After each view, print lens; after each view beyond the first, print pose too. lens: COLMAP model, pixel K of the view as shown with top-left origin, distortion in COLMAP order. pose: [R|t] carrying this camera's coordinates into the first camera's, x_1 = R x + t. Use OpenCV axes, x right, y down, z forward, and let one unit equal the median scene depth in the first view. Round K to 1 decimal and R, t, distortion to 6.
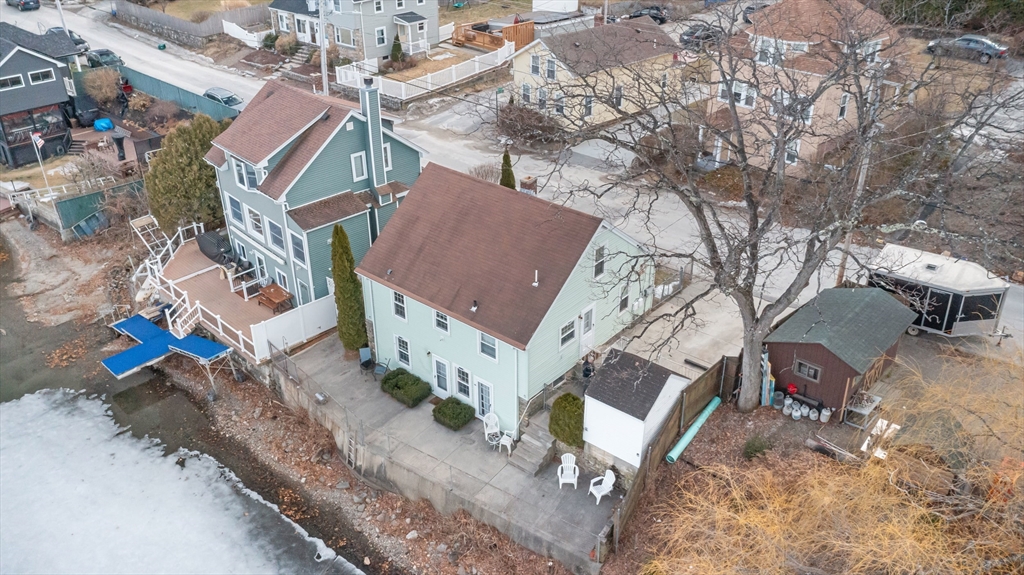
lens RADIAL K [[807.0, 0, 512.0], [0, 807.0, 287.5], [0, 0, 1]] dist [-0.032109, 0.002546]
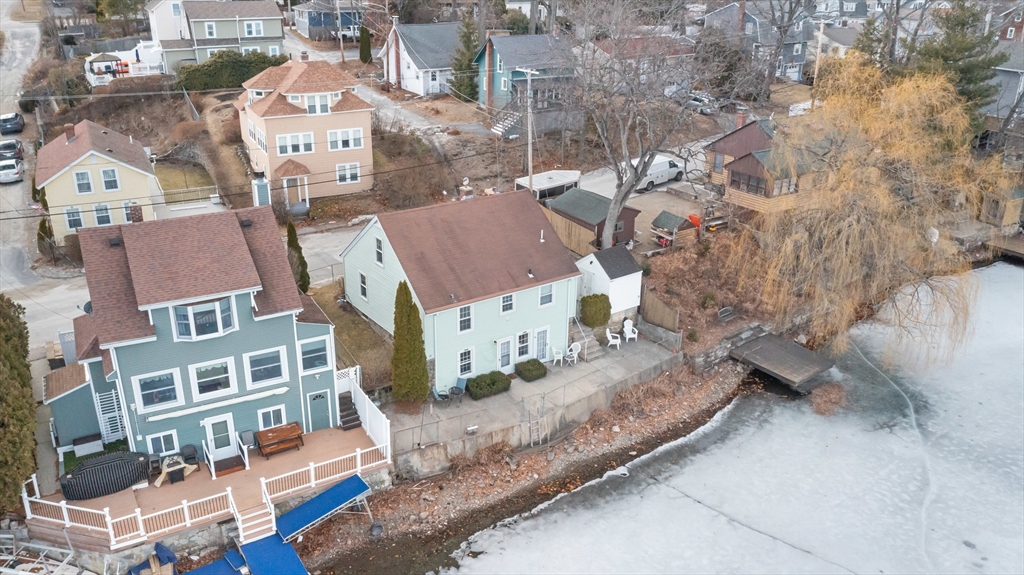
lens RADIAL K [[807.0, 0, 512.0], [0, 807.0, 287.5], [0, 0, 1]] dist [-0.032109, 0.002546]
pose [[0.243332, -0.358685, 0.901185, -1.140291], [0.469267, 0.856669, 0.214259, -0.231917], [-0.848869, 0.370760, 0.376774, 0.490835]]
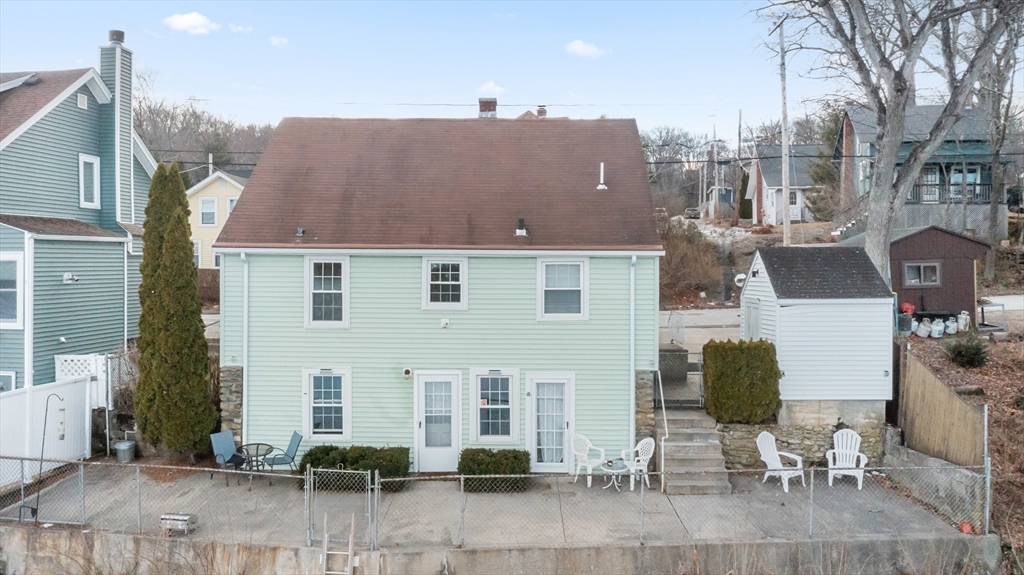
lens RADIAL K [[828.8, 0, 516.0], [0, 828.8, 267.4], [0, 0, 1]] dist [-0.031782, 0.001550]
pose [[0.775737, 0.004192, 0.631042, -0.372736], [0.306557, 0.871556, -0.382639, 0.240050], [-0.551593, 0.490277, 0.674813, 0.576209]]
